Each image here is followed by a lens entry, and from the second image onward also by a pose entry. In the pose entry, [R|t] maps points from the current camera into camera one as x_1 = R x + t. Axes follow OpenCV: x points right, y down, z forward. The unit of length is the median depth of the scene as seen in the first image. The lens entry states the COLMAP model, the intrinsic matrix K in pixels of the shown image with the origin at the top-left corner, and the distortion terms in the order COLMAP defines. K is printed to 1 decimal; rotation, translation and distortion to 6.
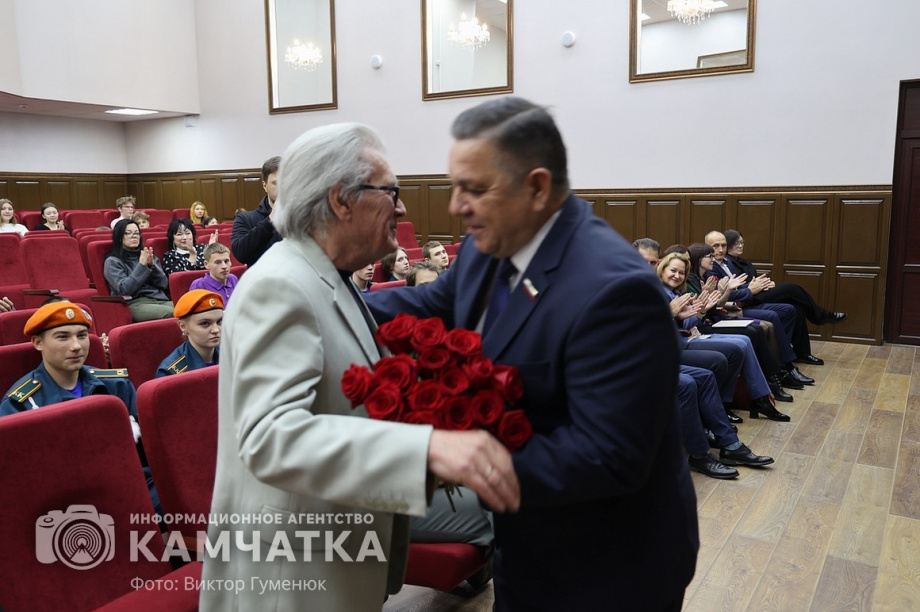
lens RADIAL K [[757.4, 0, 460.0], [0, 757.4, 306.0], [0, 0, 1]] dist [-0.067046, 0.115910]
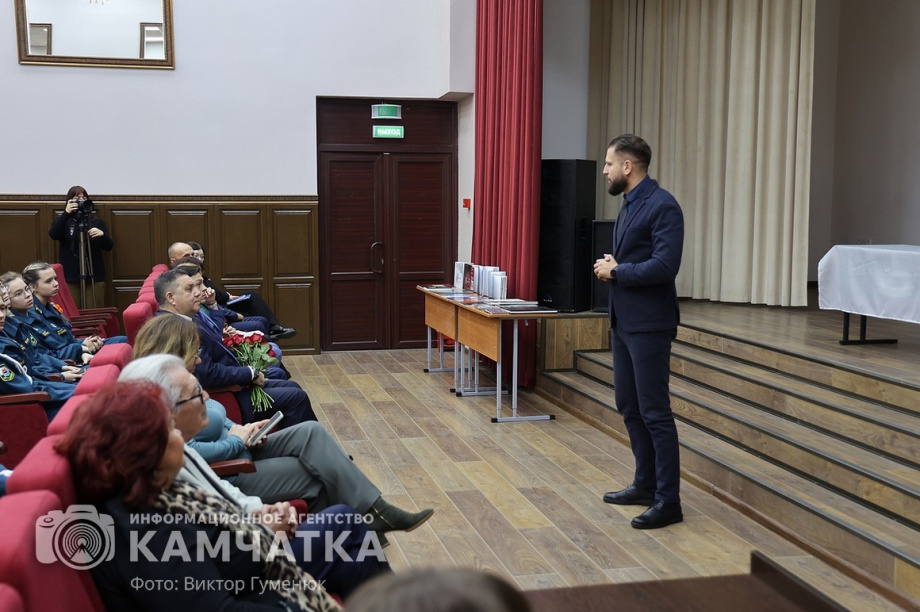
lens RADIAL K [[1020.5, 0, 460.0], [0, 1020.5, 306.0], [0, 0, 1]] dist [-0.018621, 0.014276]
pose [[0.693502, -0.058167, 0.718103, -0.362982], [0.092005, 0.995725, -0.008199, 0.021041], [-0.714556, 0.071755, 0.695888, -0.115278]]
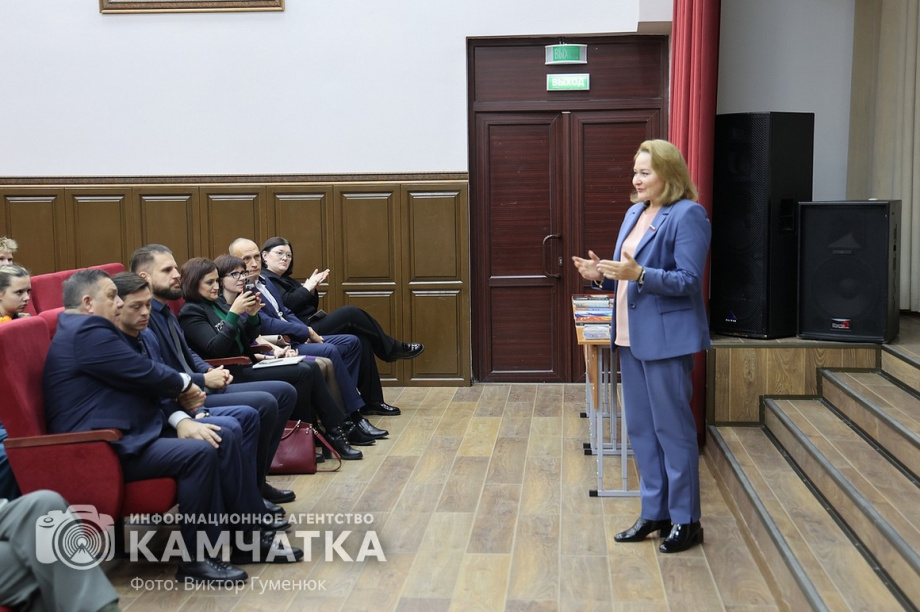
lens RADIAL K [[1347.4, 0, 460.0], [0, 1347.4, 306.0], [0, 0, 1]] dist [0.033212, 0.017757]
pose [[0.882984, -0.041560, 0.467560, -0.086929], [0.068508, 0.996817, -0.040773, 0.033716], [-0.464378, 0.068034, 0.883020, -0.226610]]
